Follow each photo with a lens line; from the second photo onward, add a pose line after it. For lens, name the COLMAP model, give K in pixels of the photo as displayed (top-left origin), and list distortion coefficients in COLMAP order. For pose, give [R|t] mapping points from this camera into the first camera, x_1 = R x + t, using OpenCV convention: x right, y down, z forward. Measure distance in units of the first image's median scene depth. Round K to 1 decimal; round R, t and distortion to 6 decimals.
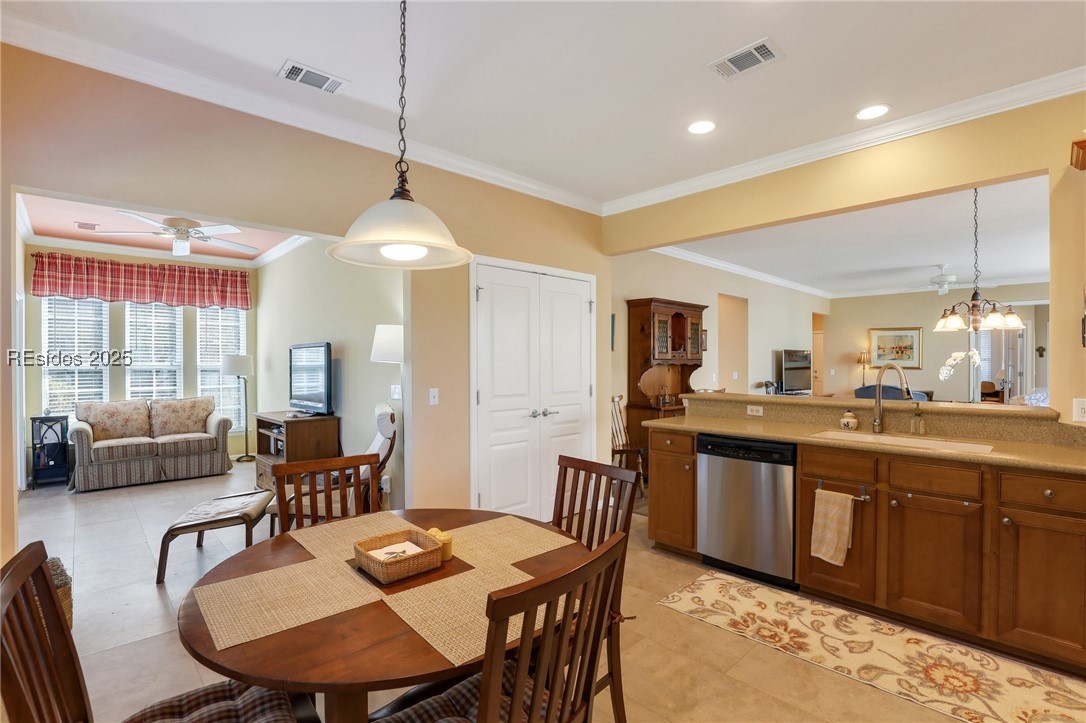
lens RADIAL K [[505.7, 0, 549.3], [0, 505.7, 367.5], [0, 0, 1]] dist [-0.041575, 0.017723]
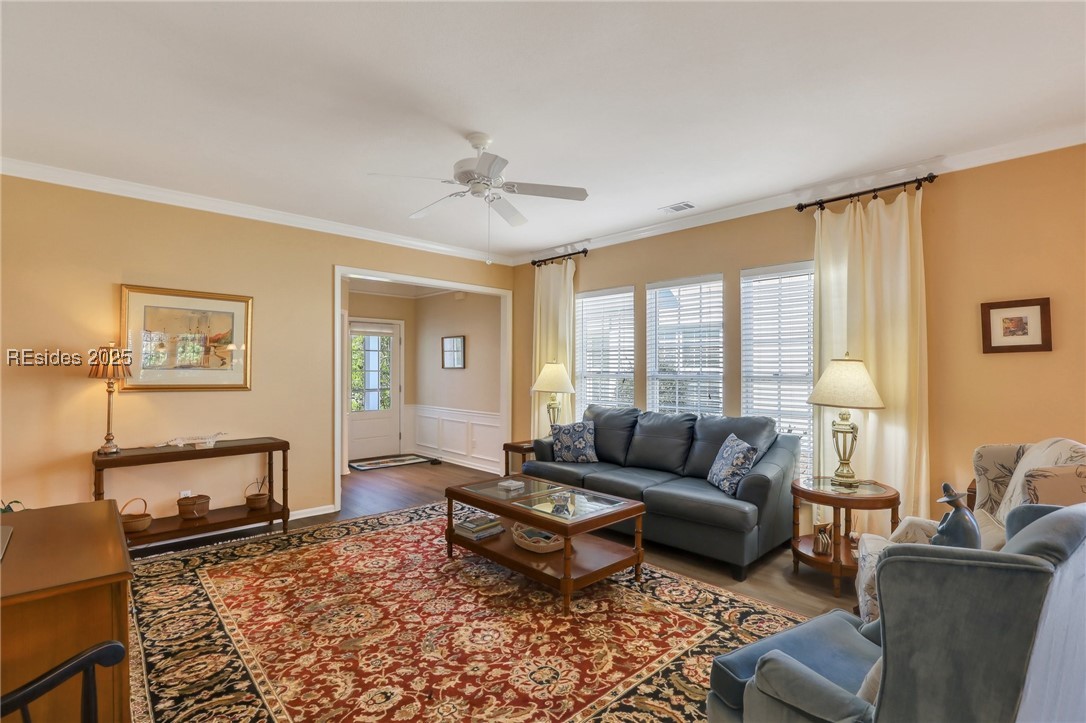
lens RADIAL K [[504.5, 0, 547.2], [0, 504.5, 362.9], [0, 0, 1]] dist [-0.038847, 0.008795]
pose [[-0.006621, 0.014340, 0.999875, 0.846101], [0.009759, 0.999850, -0.014275, -0.033591], [-0.999930, 0.009663, -0.006760, 2.112242]]
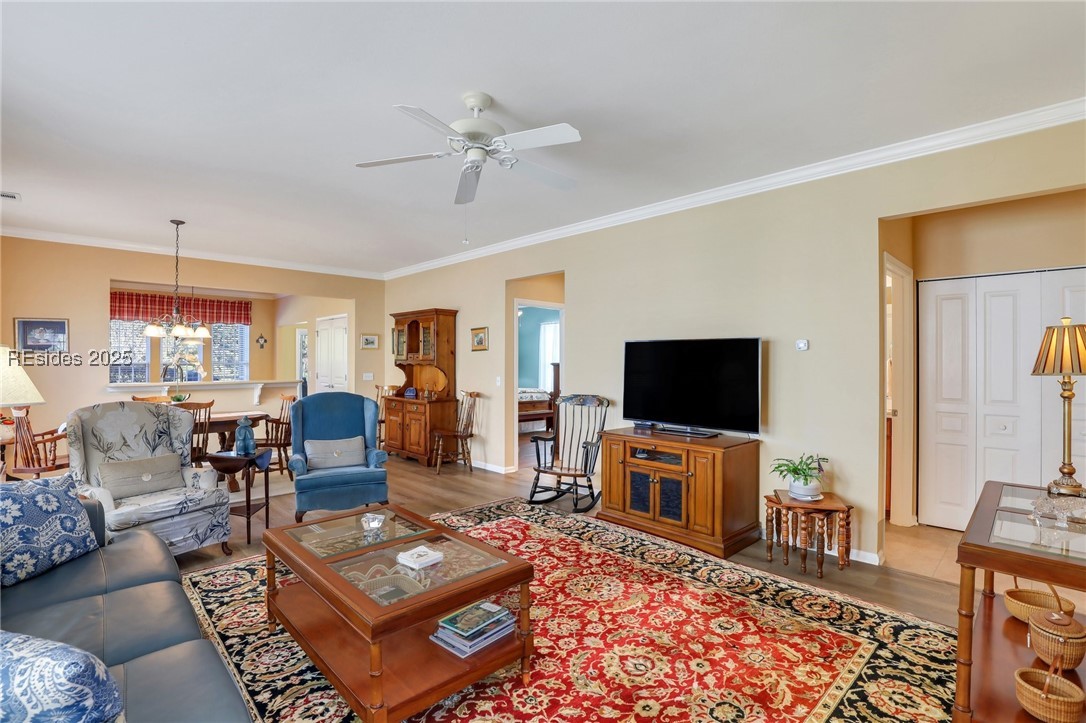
lens RADIAL K [[504.5, 0, 547.2], [0, 504.5, 362.9], [0, 0, 1]] dist [-0.038847, 0.008795]
pose [[0.015357, 0.007128, -0.999857, 2.592437], [-0.012442, 0.999899, 0.006937, -0.037988], [0.999805, 0.012334, 0.015444, 2.335992]]
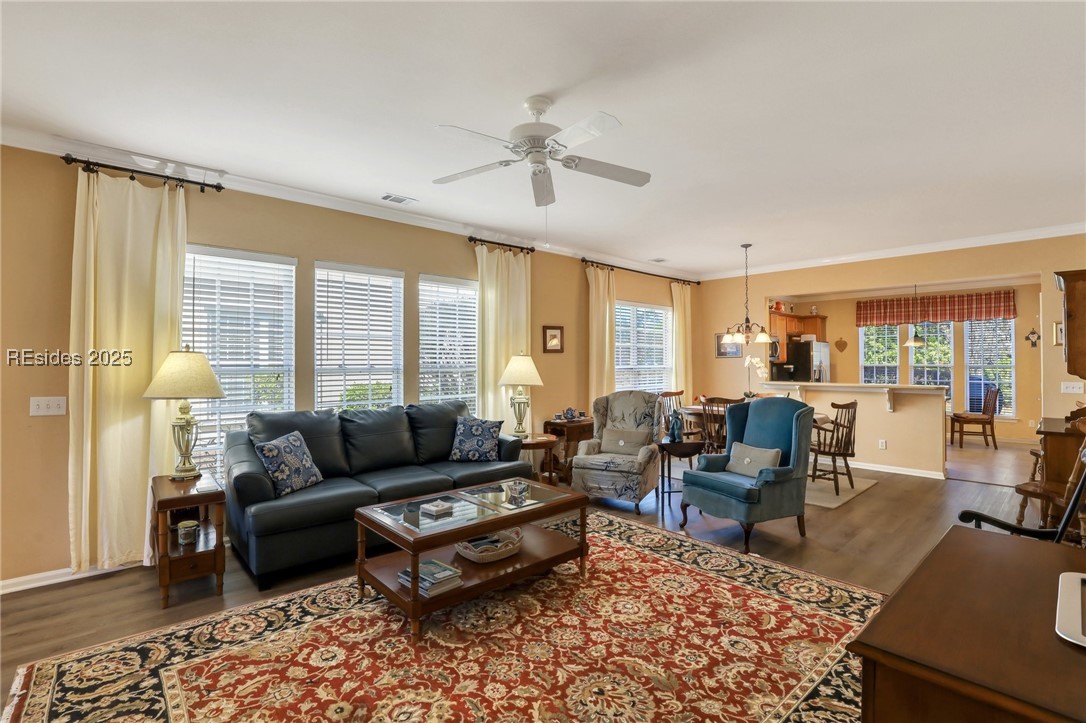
lens RADIAL K [[503.0, 0, 547.5], [0, 503.0, 355.3], [0, 0, 1]] dist [-0.038768, 0.009207]
pose [[-0.999849, 0.003044, 0.017097, 1.745864], [0.002993, 0.999991, -0.002964, -0.044553], [-0.017106, -0.002912, -0.999849, 3.052997]]
